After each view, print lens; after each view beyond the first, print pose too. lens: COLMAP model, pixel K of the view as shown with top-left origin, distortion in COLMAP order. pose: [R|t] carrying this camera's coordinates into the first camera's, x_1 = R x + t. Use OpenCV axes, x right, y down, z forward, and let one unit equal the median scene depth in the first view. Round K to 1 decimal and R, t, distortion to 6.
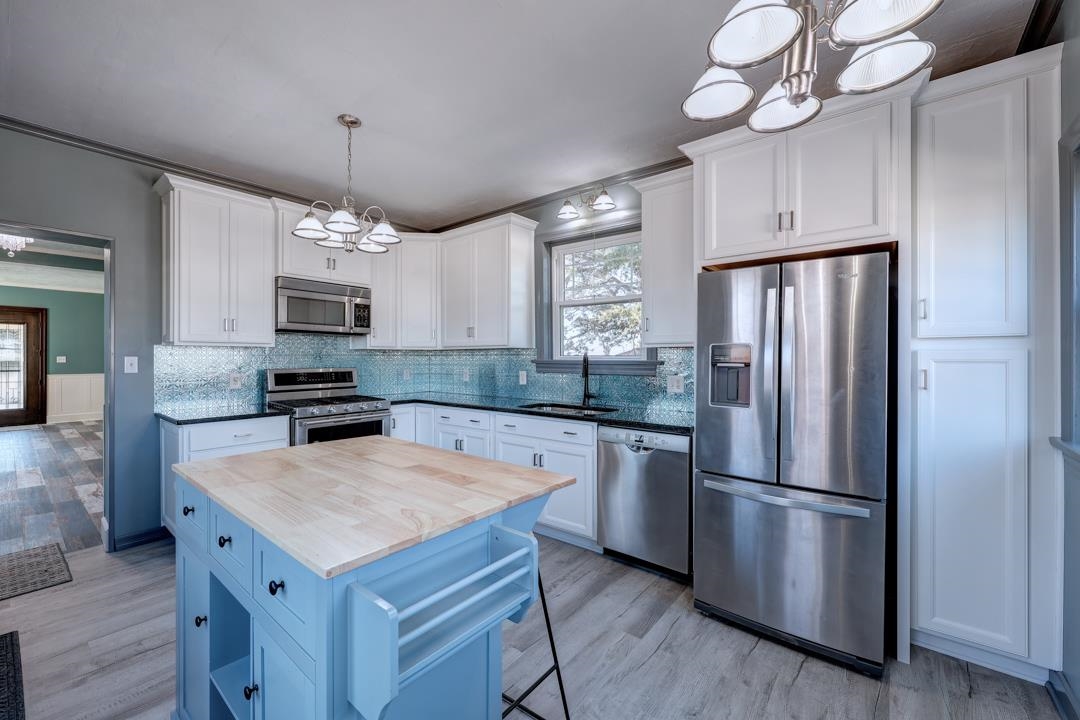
lens RADIAL K [[437.1, 0, 542.4], [0, 437.1, 358.0], [0, 0, 1]] dist [-0.003858, 0.000542]
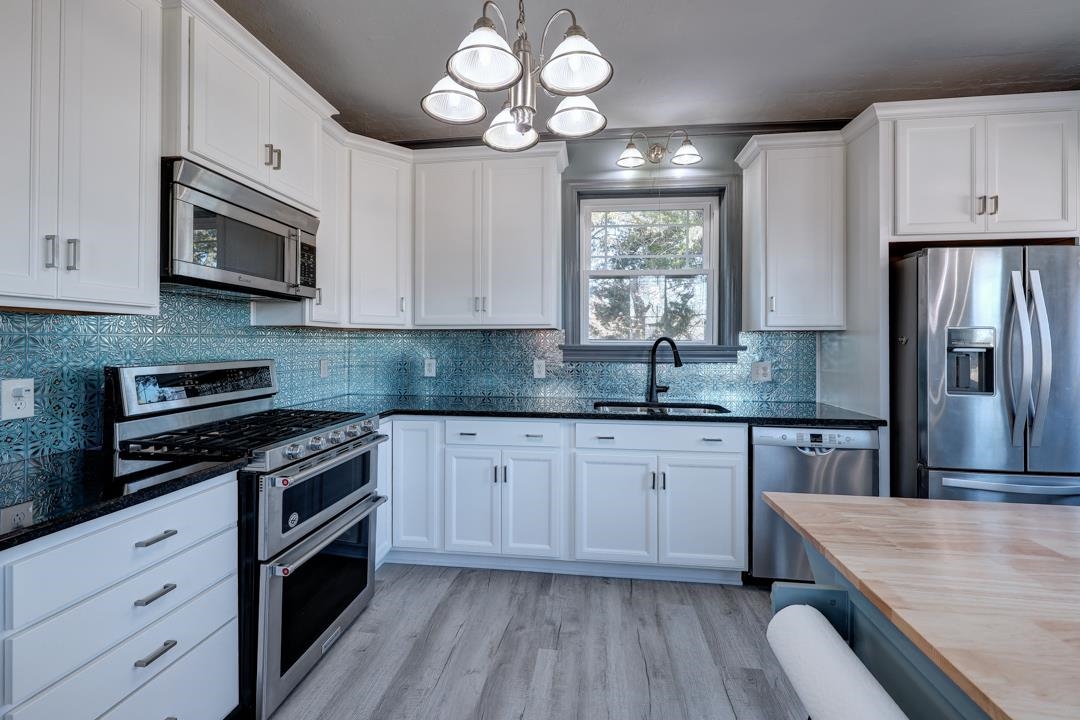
lens RADIAL K [[437.1, 0, 537.4], [0, 437.1, 342.3], [0, 0, 1]] dist [-0.003858, 0.000542]
pose [[0.850003, 0.003385, 0.526767, -0.537996], [-0.001507, 0.999991, -0.003993, 0.002975], [-0.526776, 0.002601, 0.850000, 0.449311]]
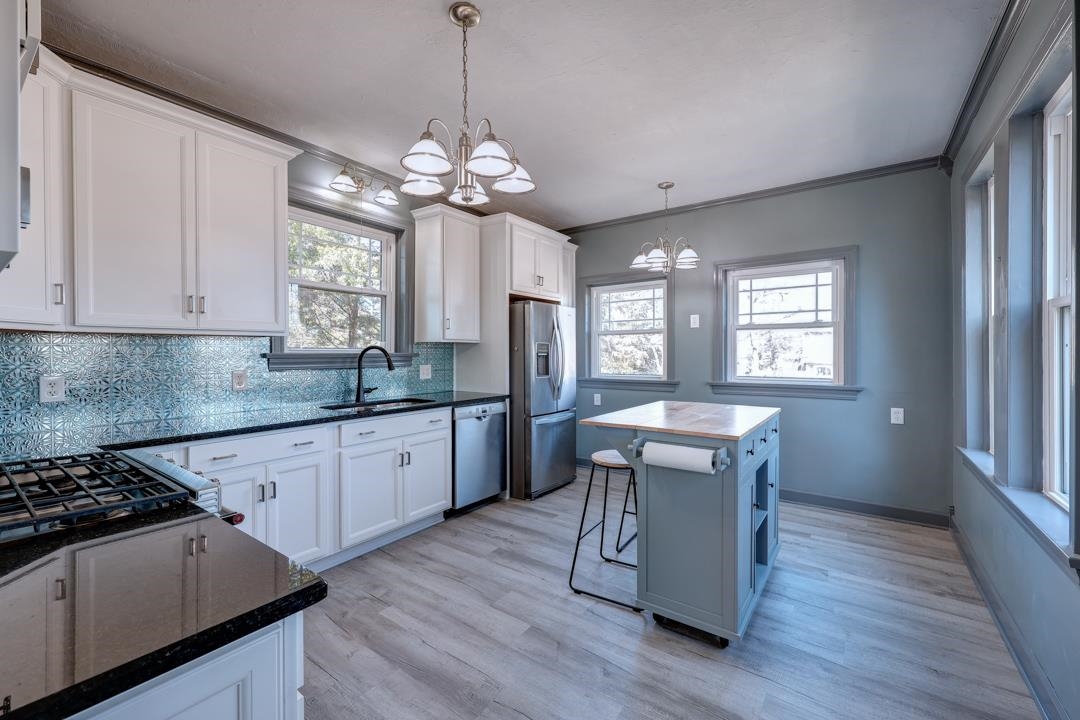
lens RADIAL K [[437.1, 0, 517.5], [0, 437.1, 351.1], [0, 0, 1]] dist [-0.003858, 0.000542]
pose [[-0.020484, -0.001580, 0.999789, -0.895457], [0.000895, 0.999998, 0.001599, -0.000430], [-0.999790, 0.000928, -0.020482, 0.726457]]
